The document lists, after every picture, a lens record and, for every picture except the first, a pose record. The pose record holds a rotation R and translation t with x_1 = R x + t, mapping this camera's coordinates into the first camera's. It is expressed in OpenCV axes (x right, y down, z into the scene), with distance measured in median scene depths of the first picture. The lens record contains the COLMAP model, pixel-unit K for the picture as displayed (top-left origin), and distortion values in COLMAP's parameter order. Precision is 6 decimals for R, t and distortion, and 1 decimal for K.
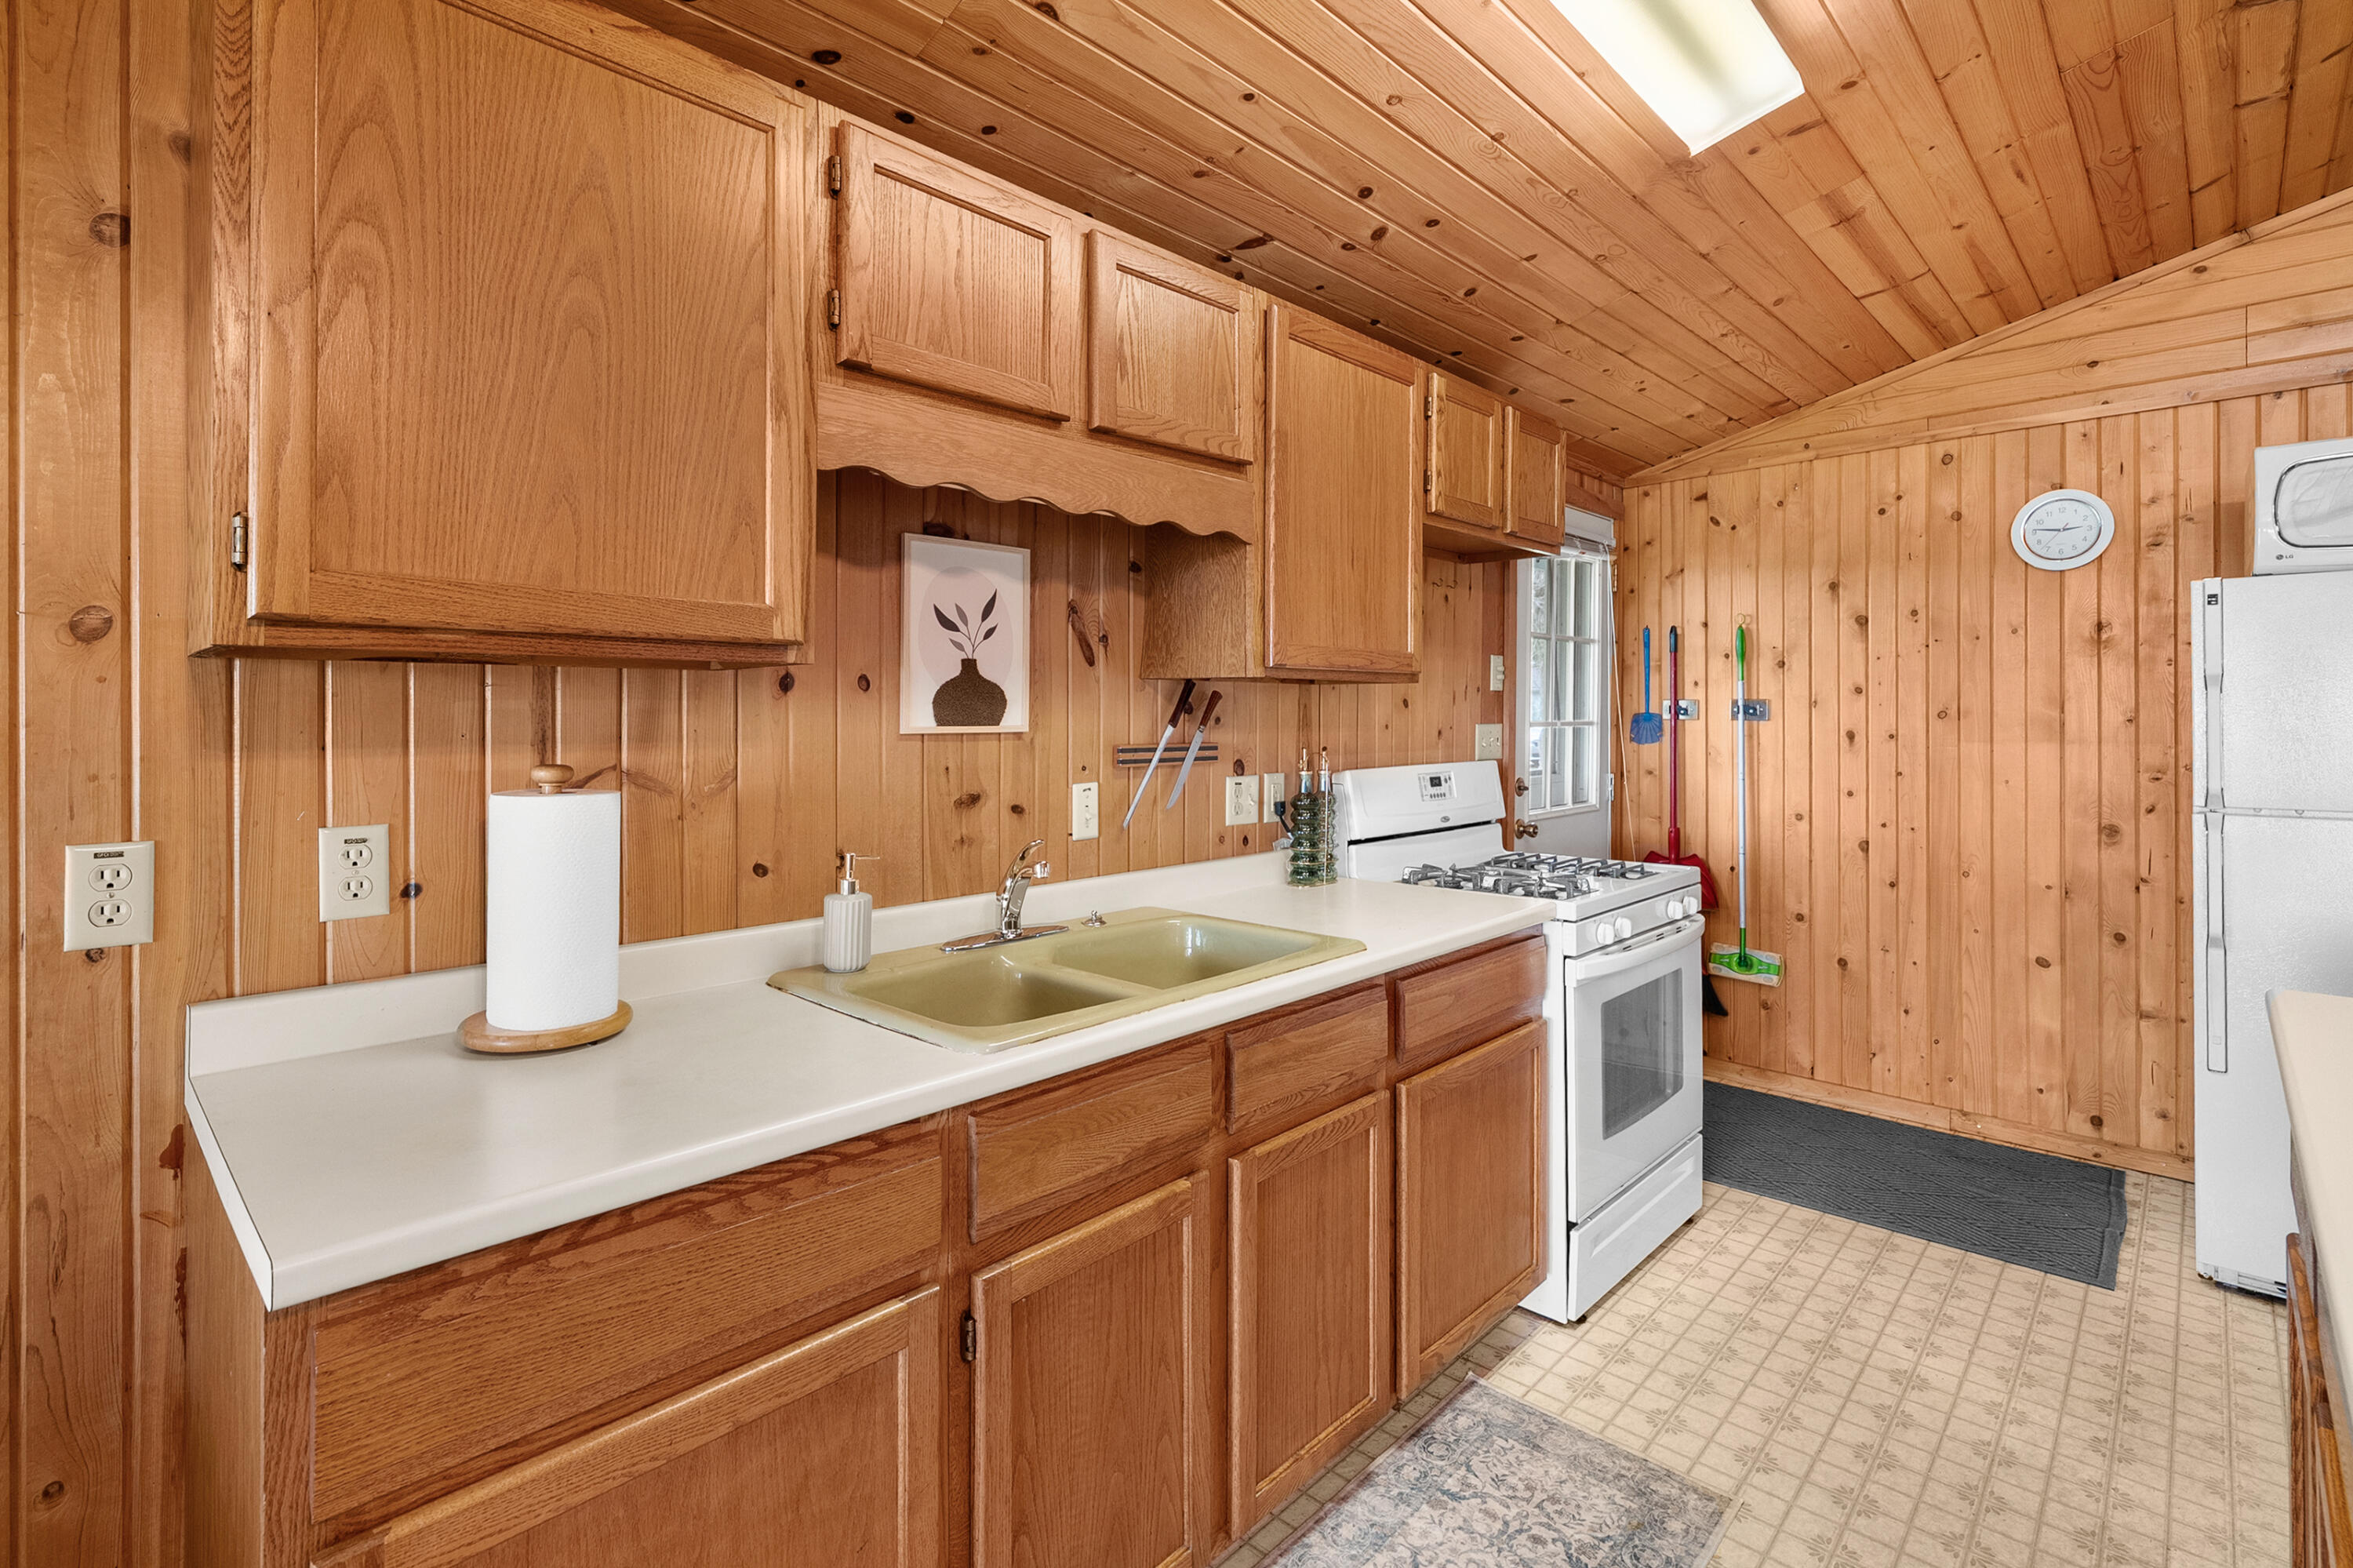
lens RADIAL K [[1087.7, 0, 1174.8], [0, 1087.7, 711.9], [0, 0, 1]] dist [-0.003618, 0.000614]
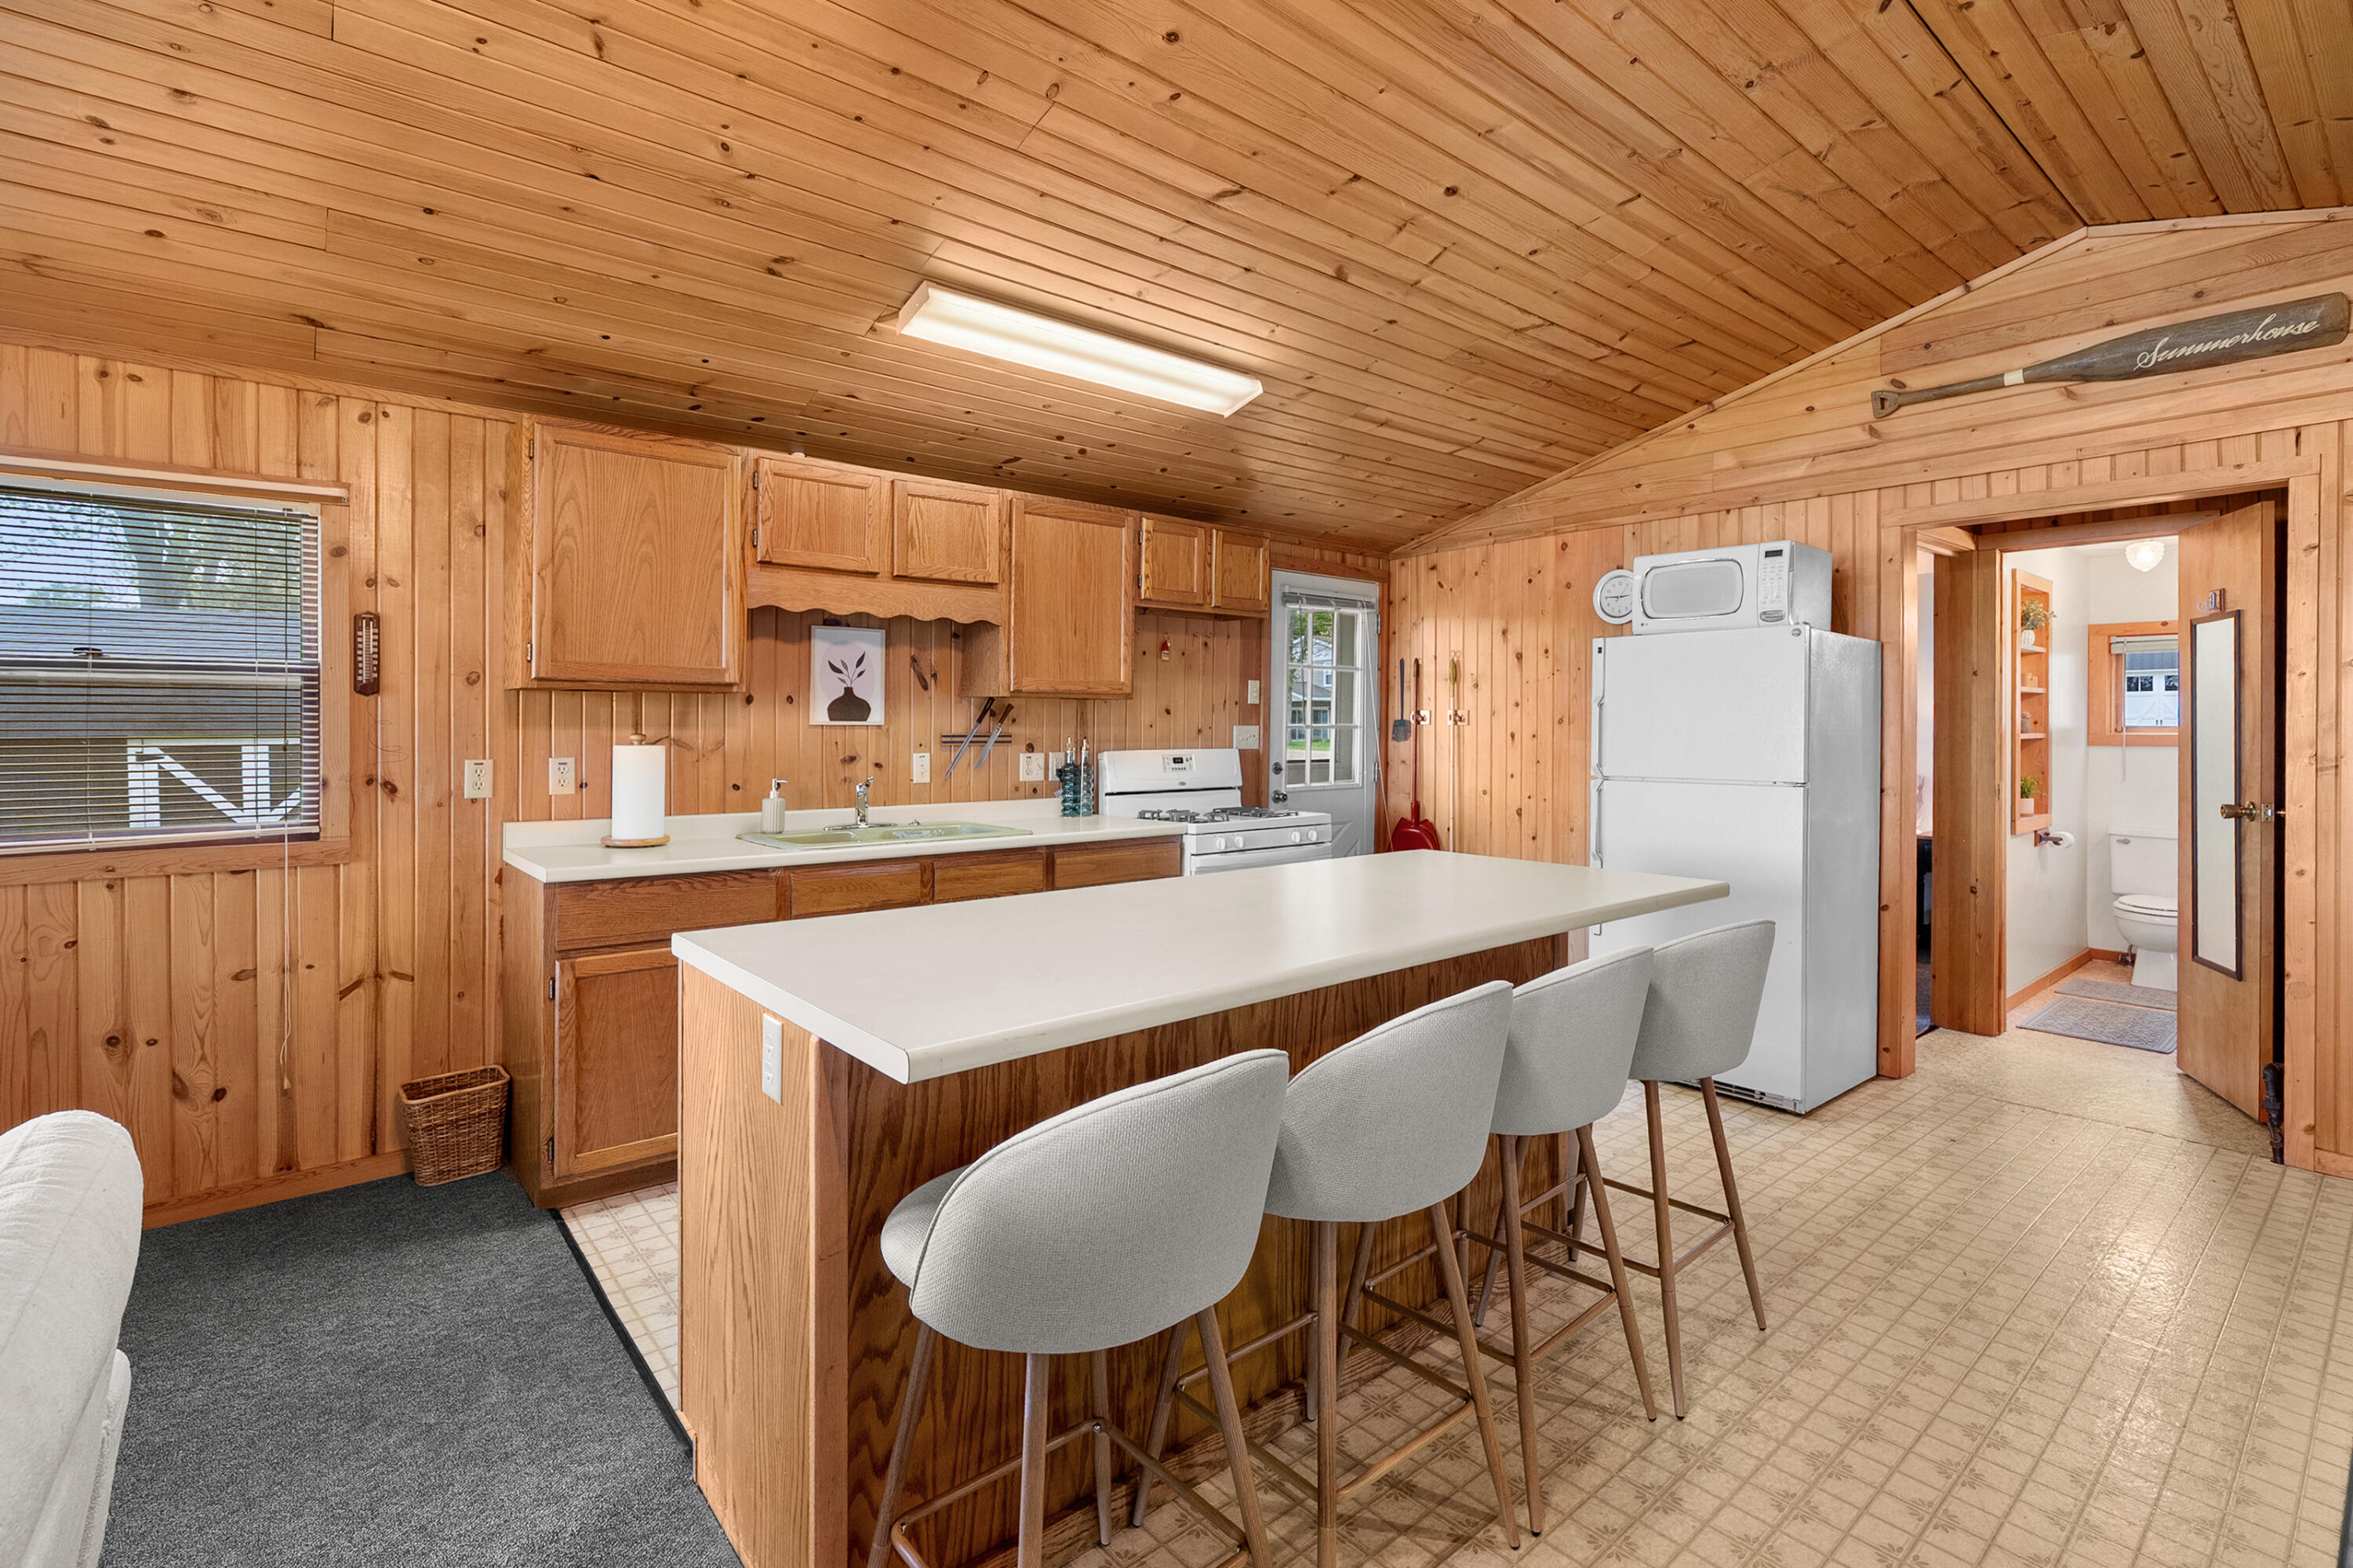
lens RADIAL K [[1080.1, 0, 1178.4], [0, 1080.1, 728.9], [0, 0, 1]] dist [-0.002727, 0.000102]
pose [[0.994208, 0.005885, -0.107308, 0.484959], [-0.005237, 0.999966, 0.006317, 0.008778], [0.107342, -0.005719, 0.994206, -0.694103]]
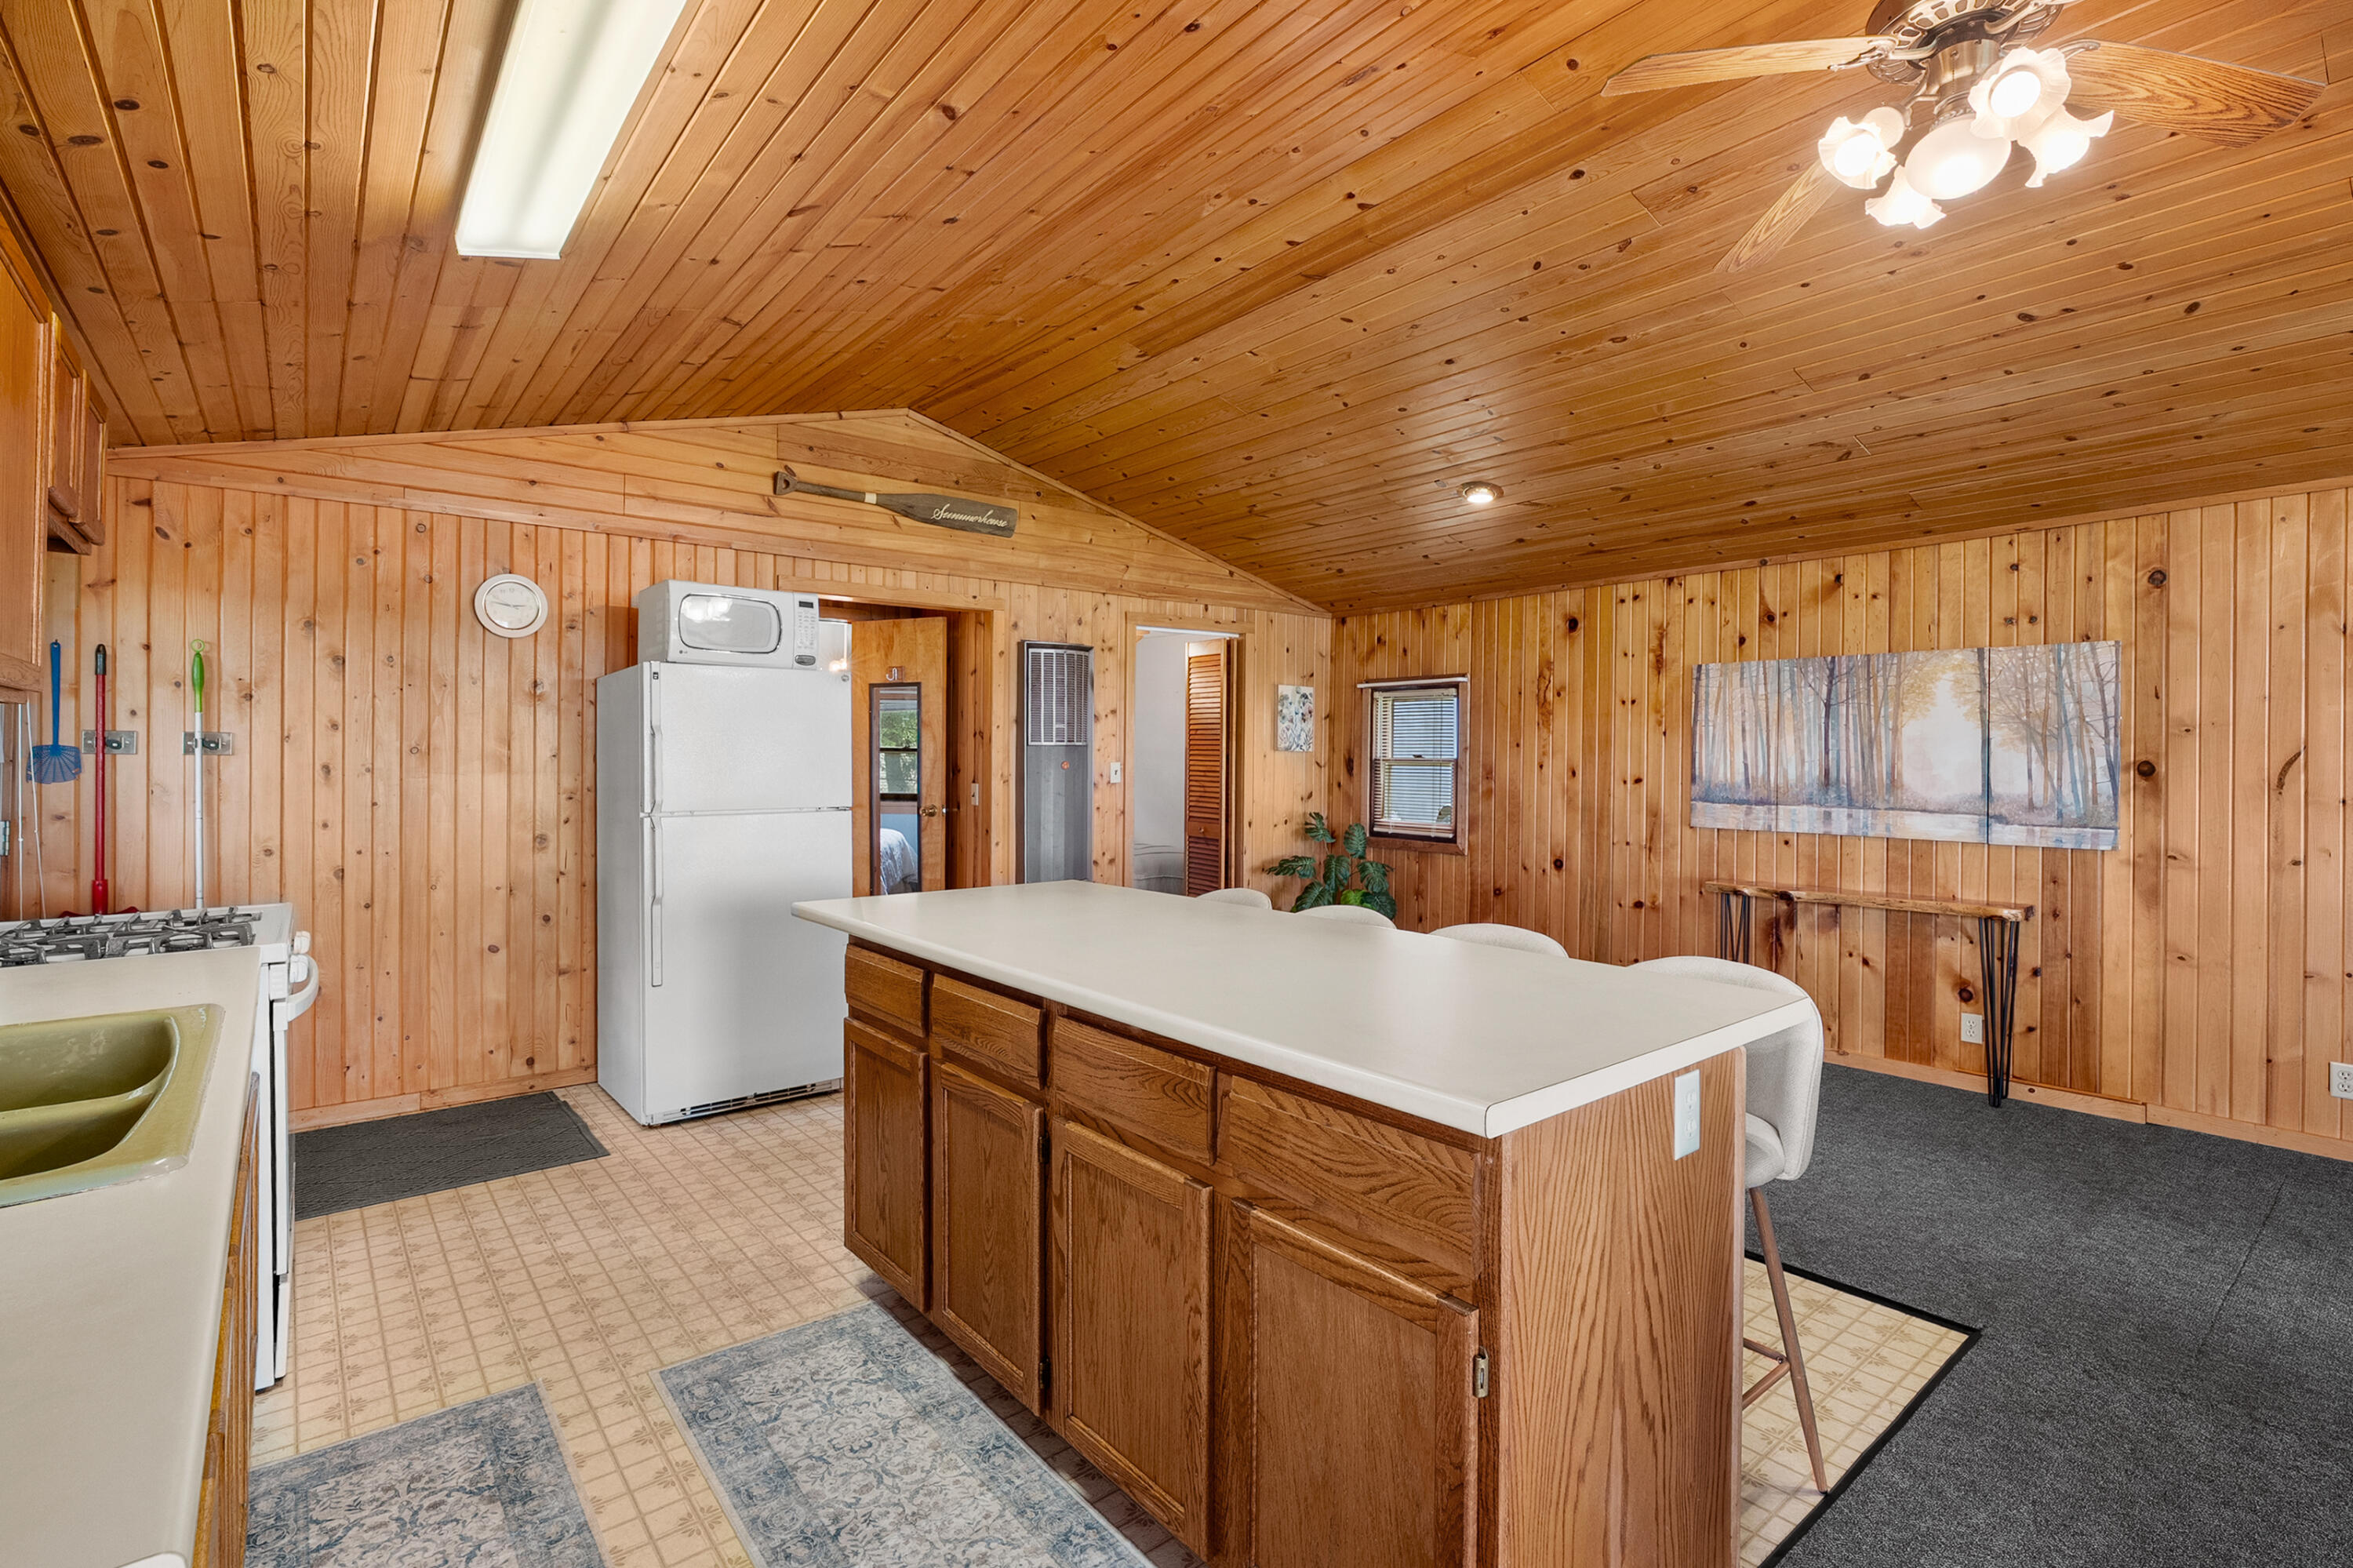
lens RADIAL K [[1083.5, 0, 1162.0], [0, 1083.5, 761.1], [0, 0, 1]] dist [-0.005409, 0.000894]
pose [[0.130579, -0.001858, 0.991436, -0.439972], [-0.009354, 0.999951, 0.003106, 0.004237], [-0.991394, -0.009679, 0.130555, 0.098209]]
